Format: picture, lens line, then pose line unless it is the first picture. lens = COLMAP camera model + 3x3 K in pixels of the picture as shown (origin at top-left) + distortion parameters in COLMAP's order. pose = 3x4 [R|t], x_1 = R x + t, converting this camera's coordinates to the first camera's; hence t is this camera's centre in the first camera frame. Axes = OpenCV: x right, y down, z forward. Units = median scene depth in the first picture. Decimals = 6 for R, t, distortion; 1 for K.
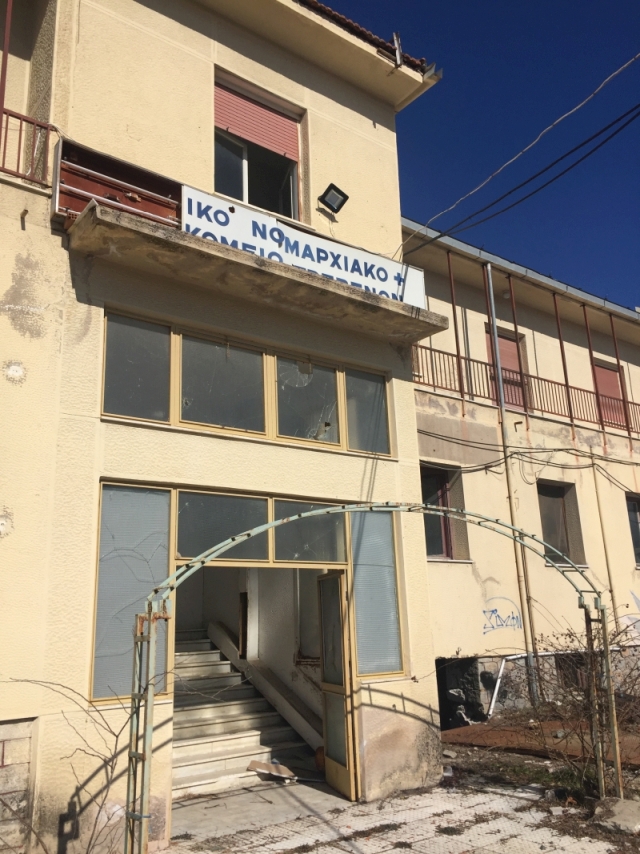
lens RADIAL K [[726.5, 0, 319.6], [0, 726.5, 419.8], [0, 0, 1]] dist [0.047438, 0.001958]
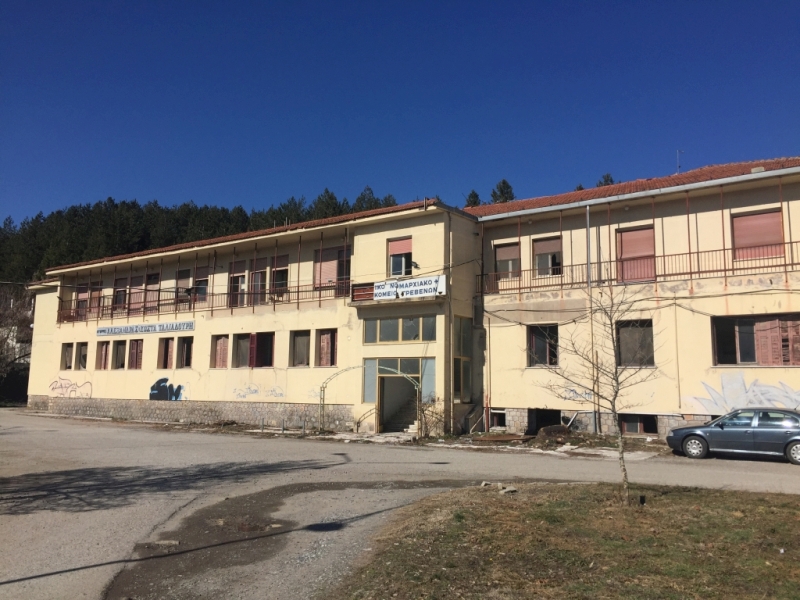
lens RADIAL K [[680.6, 0, 399.6], [0, 680.6, 300.9], [0, 0, 1]] dist [0.047438, 0.001958]
pose [[0.289734, -0.093256, -0.952553, 2.181129], [0.231577, 0.972501, -0.024771, -0.062269], [0.928669, -0.213412, 0.303363, -0.014423]]
